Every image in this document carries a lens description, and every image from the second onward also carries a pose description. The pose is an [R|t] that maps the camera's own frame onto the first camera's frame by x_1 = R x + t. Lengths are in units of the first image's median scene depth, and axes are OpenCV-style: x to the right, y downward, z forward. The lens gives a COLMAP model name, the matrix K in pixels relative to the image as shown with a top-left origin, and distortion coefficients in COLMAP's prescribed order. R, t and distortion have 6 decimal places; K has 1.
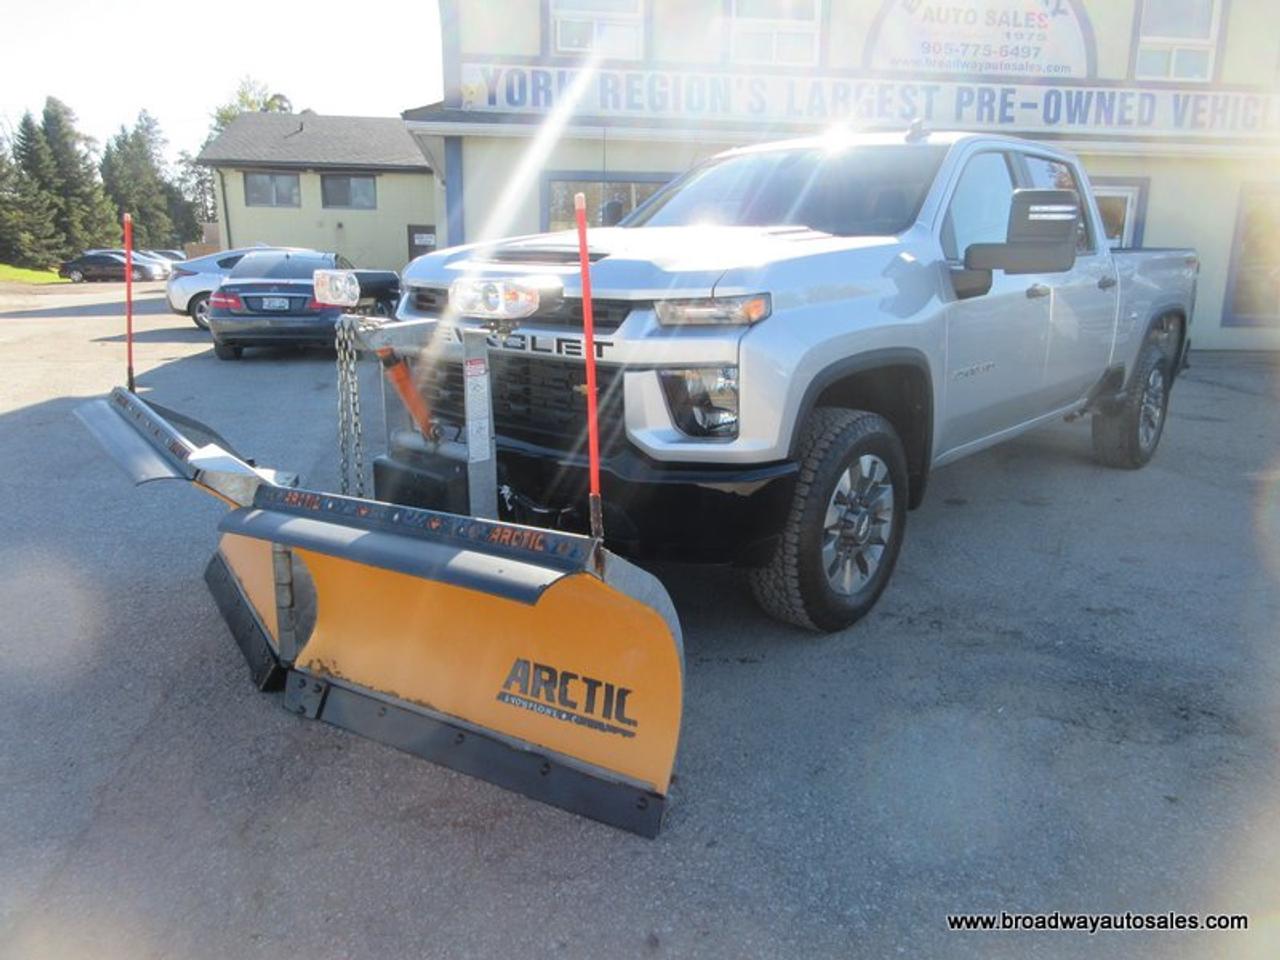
lens RADIAL K [[974.8, 0, 645.0], [0, 974.8, 475.2], [0, 0, 1]] dist [0.001268, 0.016745]
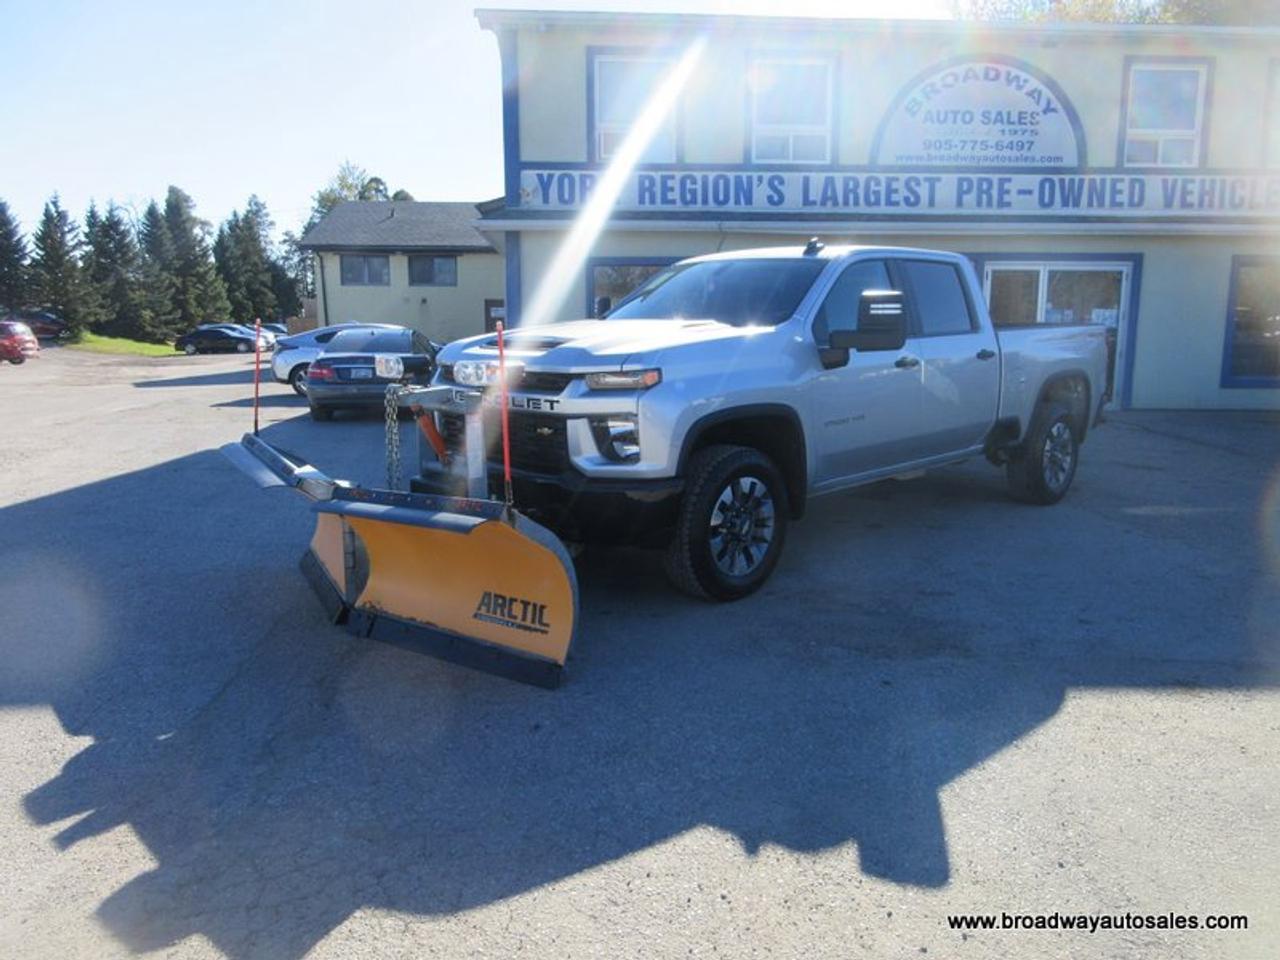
lens RADIAL K [[974.8, 0, 646.6], [0, 974.8, 477.8], [0, 0, 1]] dist [0.001268, 0.016745]
pose [[0.996722, 0.001119, -0.080898, 0.186377], [-0.006209, 0.998014, -0.062690, 0.067023], [0.080667, 0.062987, 0.994749, -0.423908]]
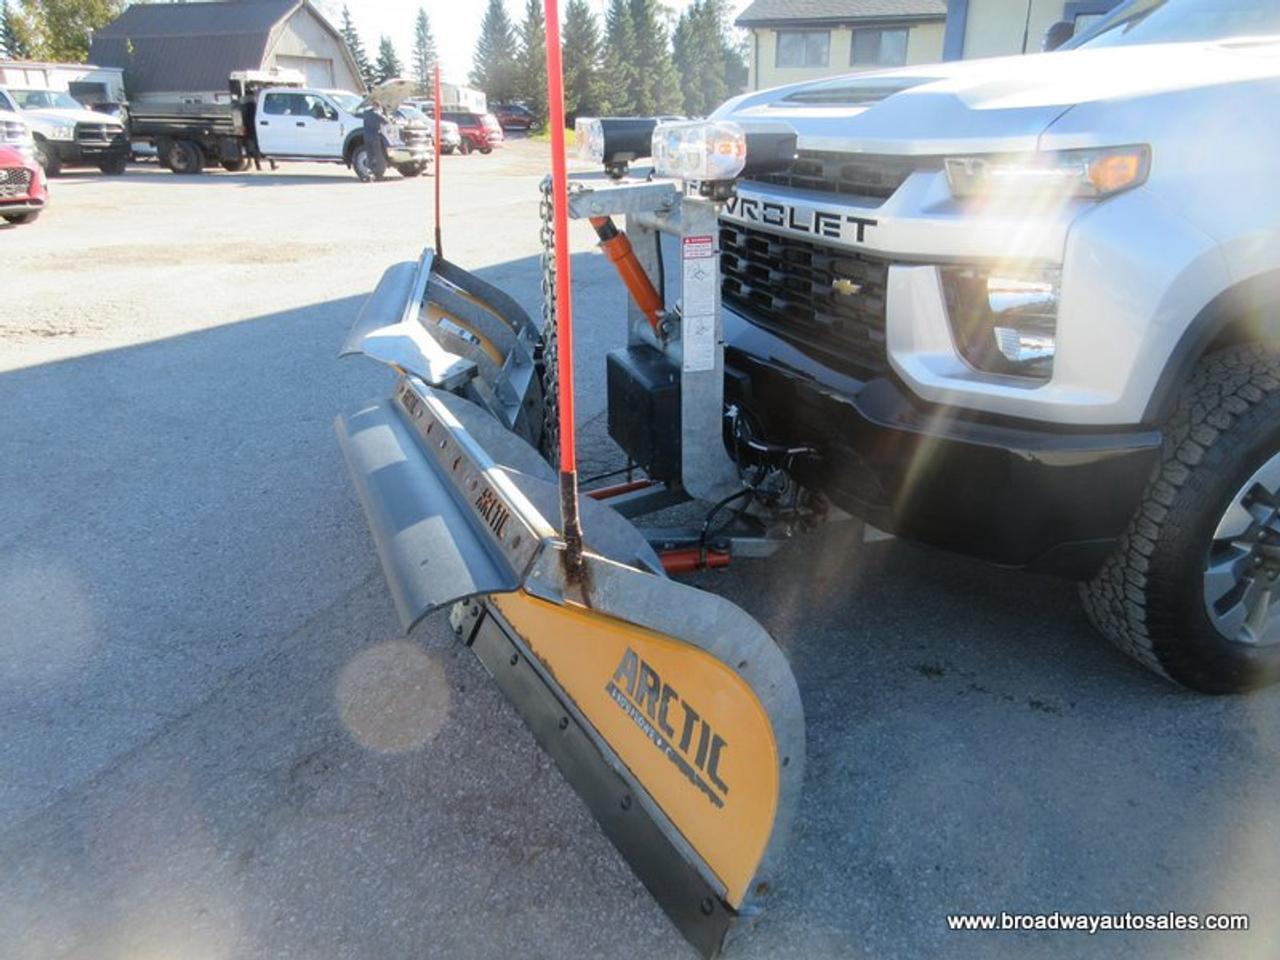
lens RADIAL K [[974.8, 0, 635.0], [0, 974.8, 479.0], [0, 0, 1]] dist [0.001268, 0.016745]
pose [[0.858509, 0.168474, -0.484333, 0.146487], [-0.103813, 0.982034, 0.157583, -0.039037], [0.502180, -0.085006, 0.860575, 0.252357]]
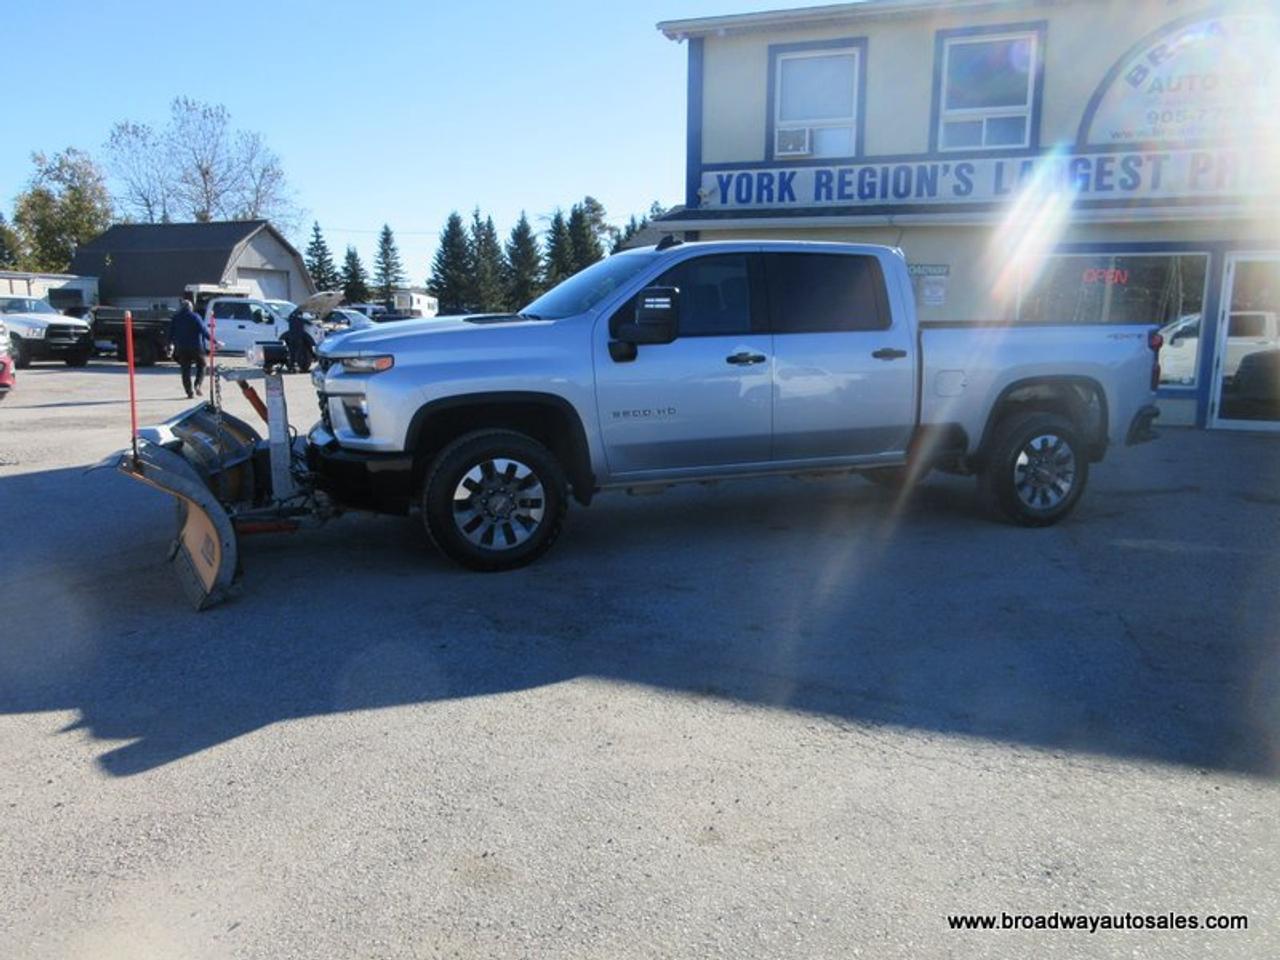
lens RADIAL K [[974.8, 0, 647.7], [0, 974.8, 478.8], [0, 0, 1]] dist [0.001268, 0.016745]
pose [[0.880845, 0.073586, -0.467651, 1.102812], [-0.103014, 0.993968, -0.037628, 0.042815], [0.462061, 0.081319, 0.883112, -0.254676]]
